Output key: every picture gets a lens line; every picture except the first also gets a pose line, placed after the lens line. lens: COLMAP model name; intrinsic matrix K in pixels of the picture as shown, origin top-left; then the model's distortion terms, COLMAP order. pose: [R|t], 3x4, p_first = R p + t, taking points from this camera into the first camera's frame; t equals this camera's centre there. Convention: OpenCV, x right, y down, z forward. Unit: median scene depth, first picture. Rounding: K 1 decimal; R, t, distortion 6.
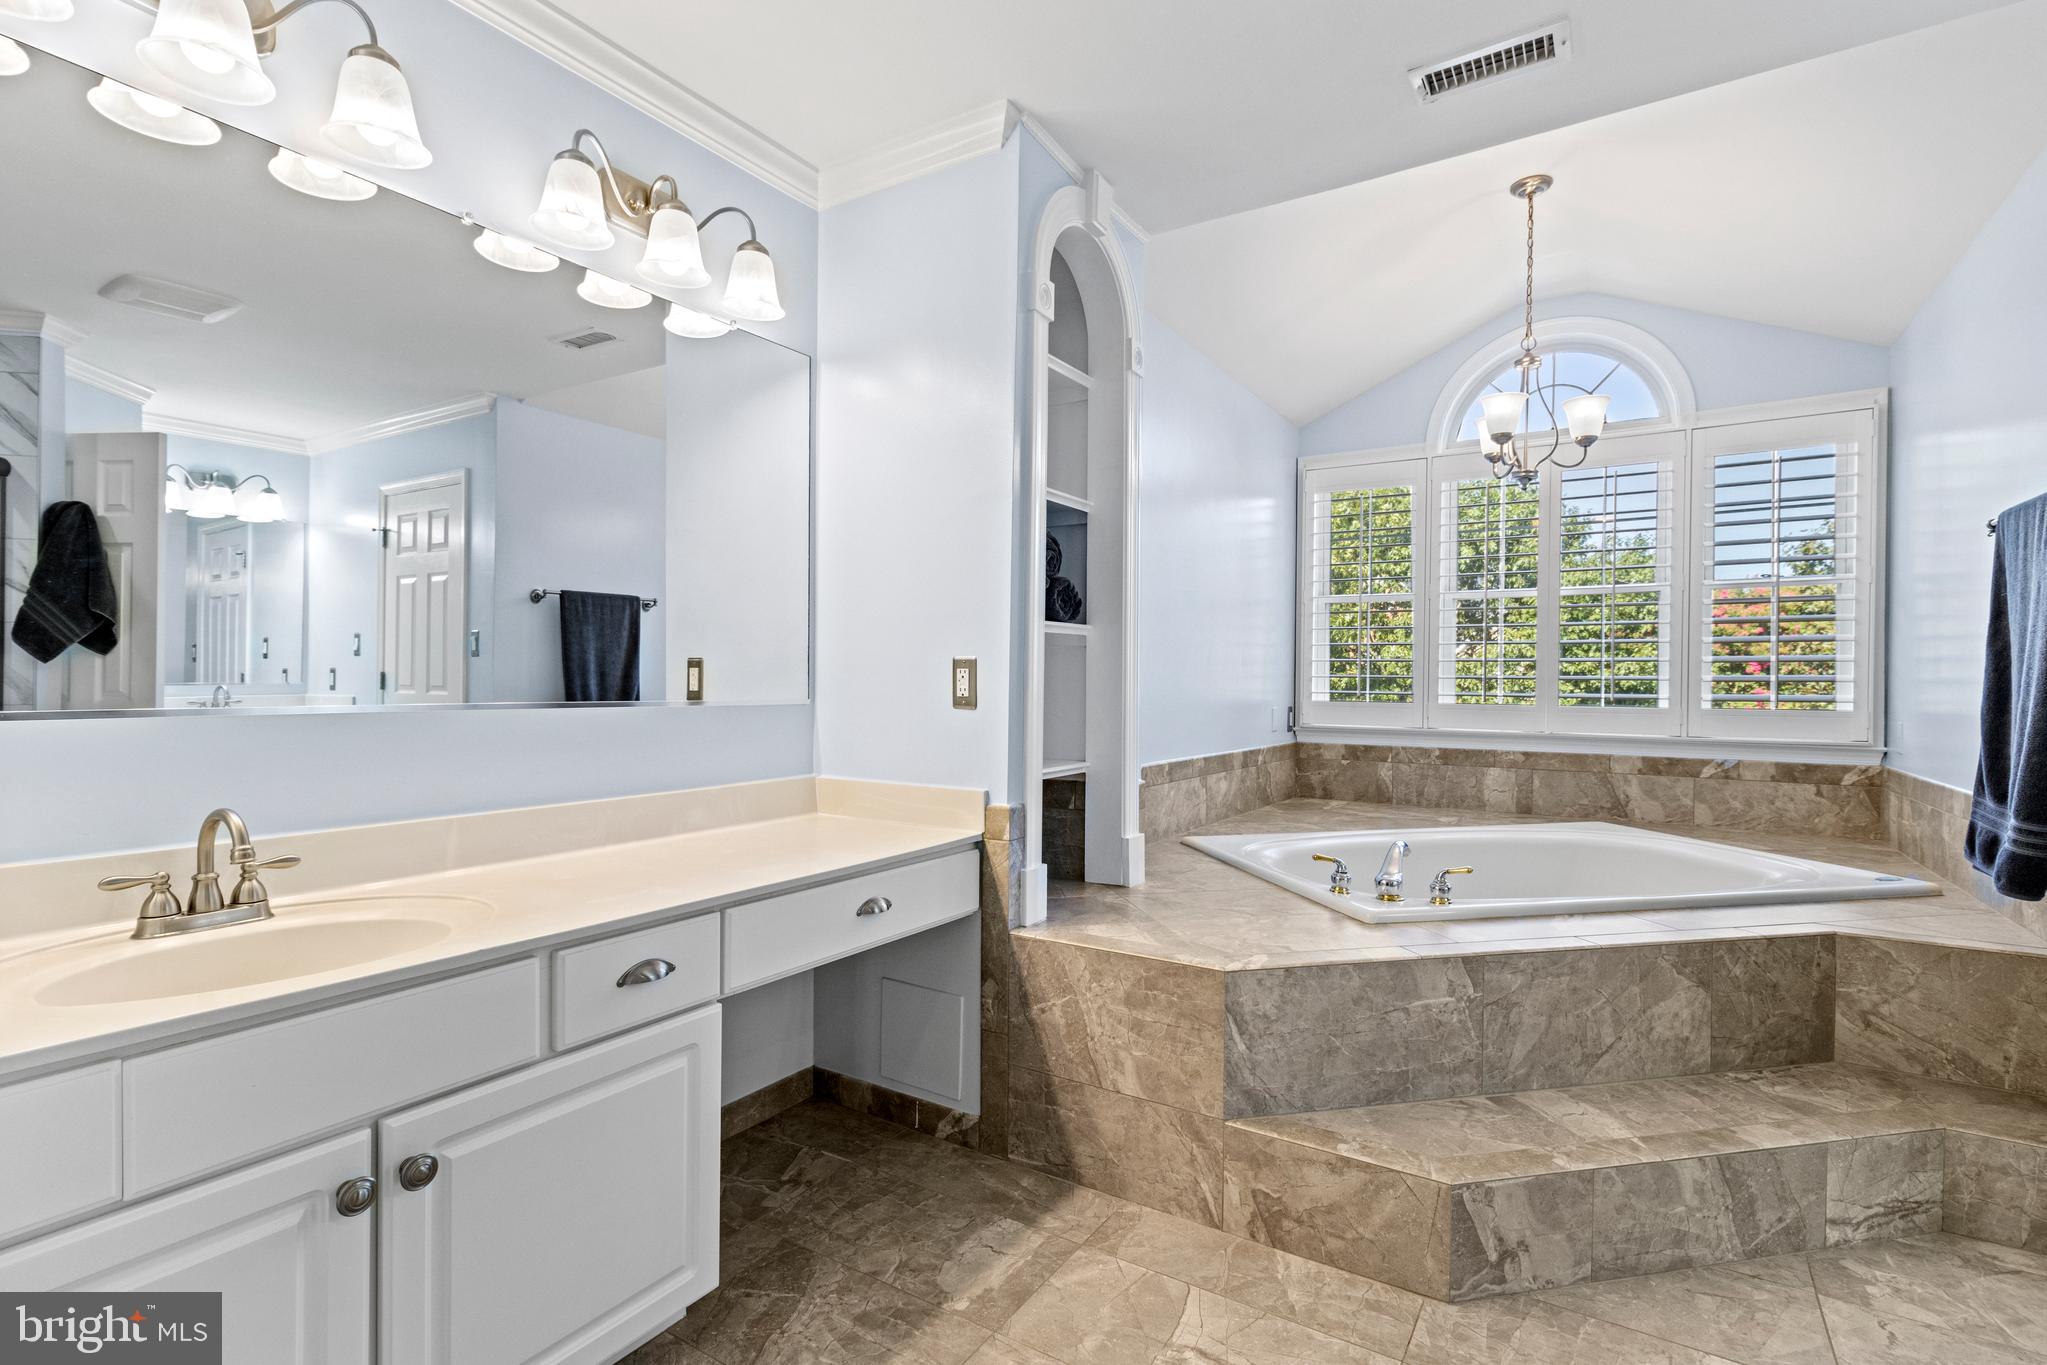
lens RADIAL K [[943.8, 0, 1032.4], [0, 943.8, 693.4], [0, 0, 1]] dist [-0.000235, 0.000887]
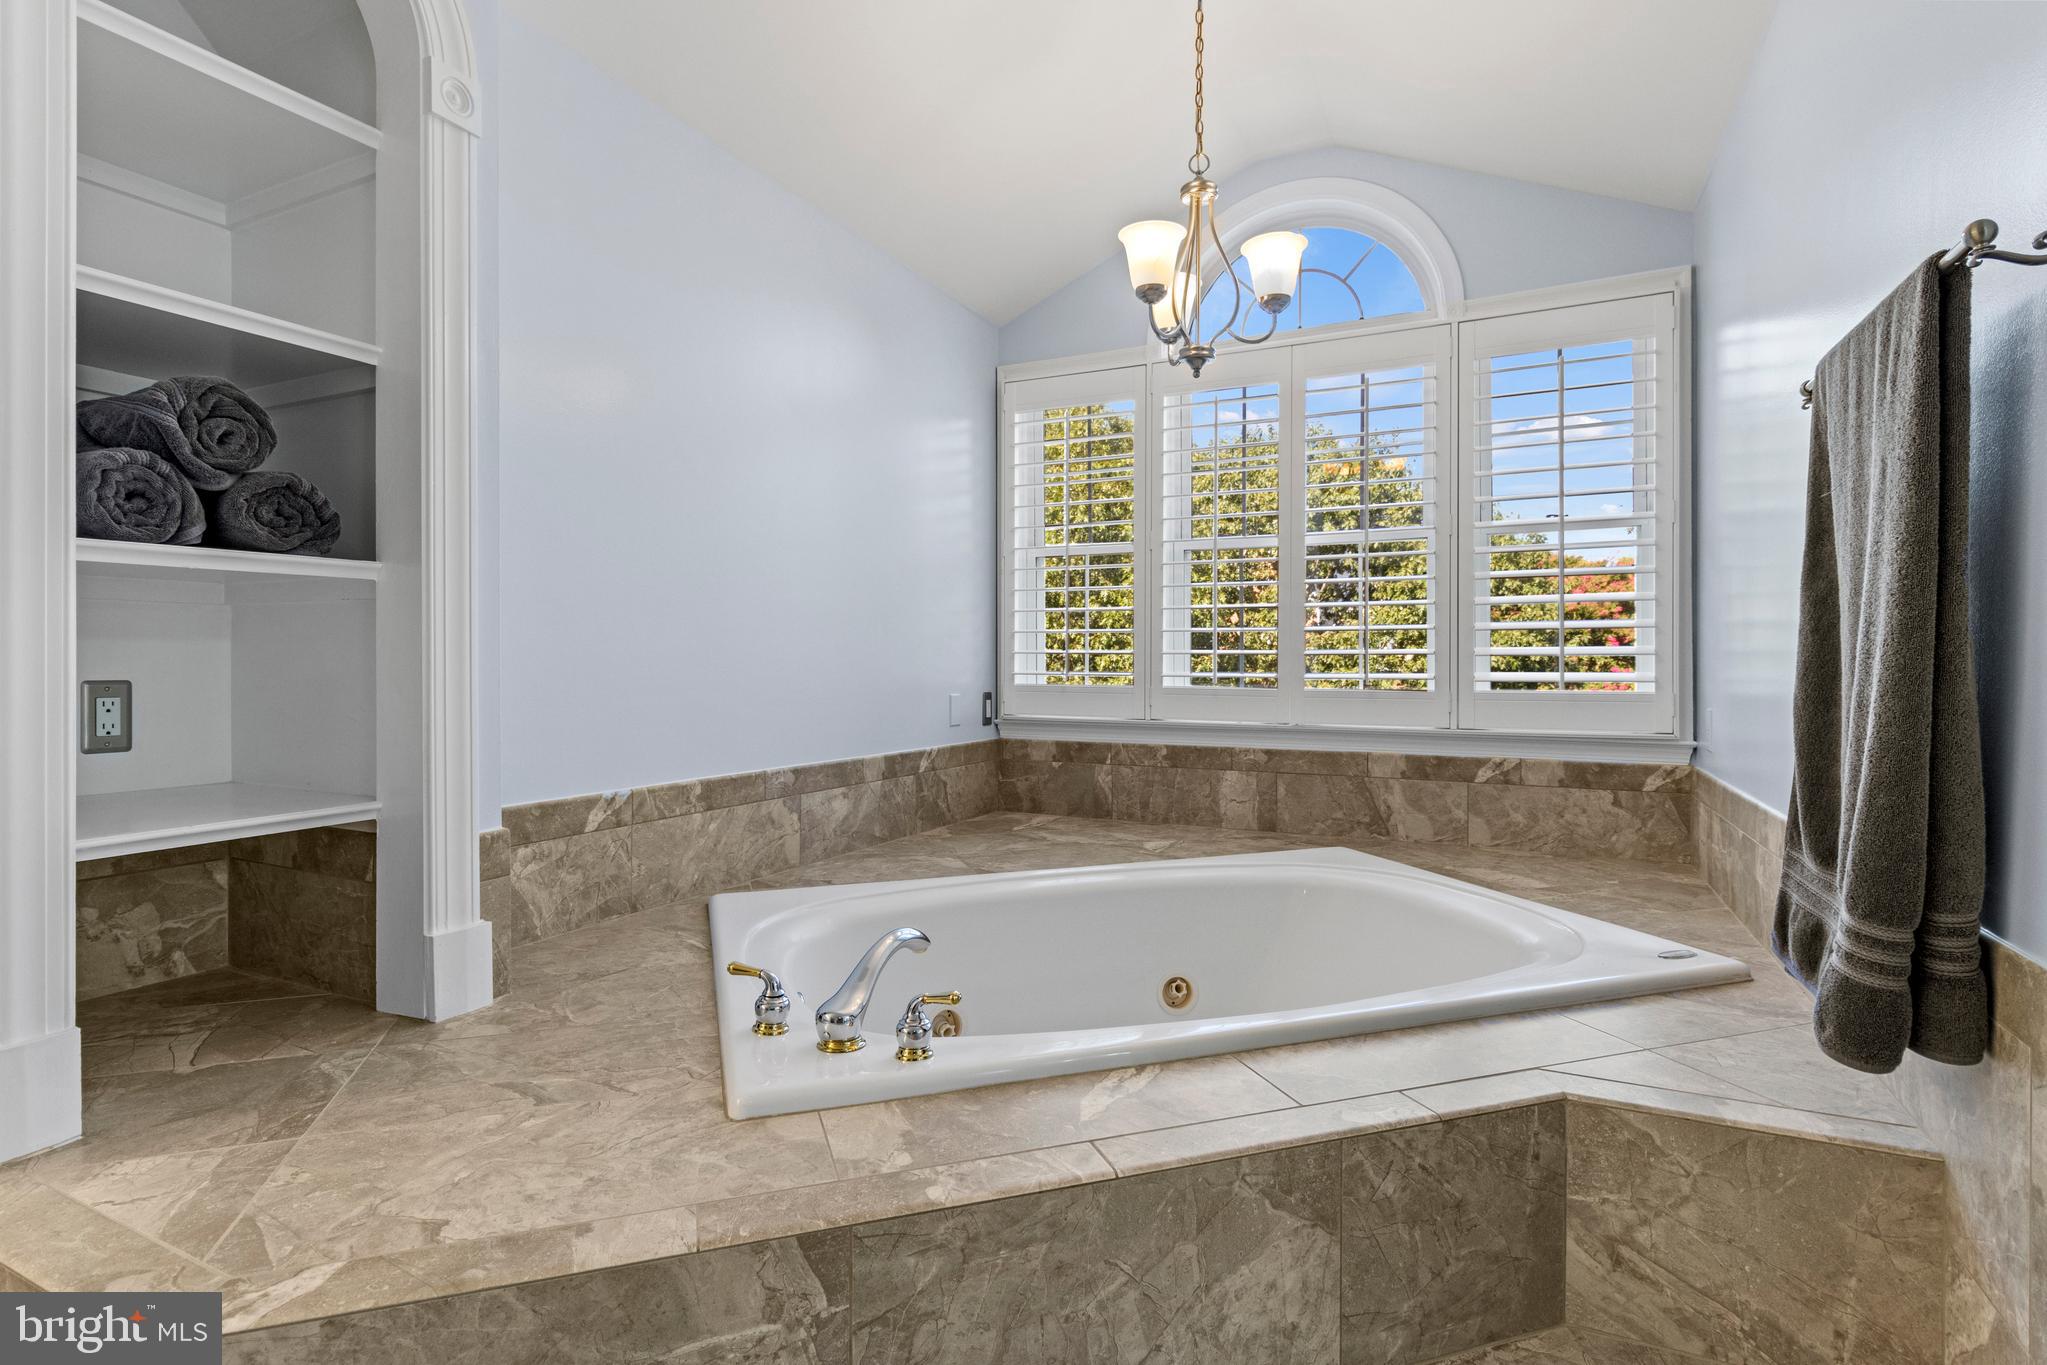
lens RADIAL K [[991.1, 0, 1015.9], [0, 991.1, 667.5], [0, 0, 1]] dist [-0.001851, -0.001234]
pose [[0.994544, -0.007206, 0.104068, 0.464477], [0.007880, 0.999950, -0.006075, -0.001925], [-0.104019, 0.006862, 0.994552, 0.443818]]
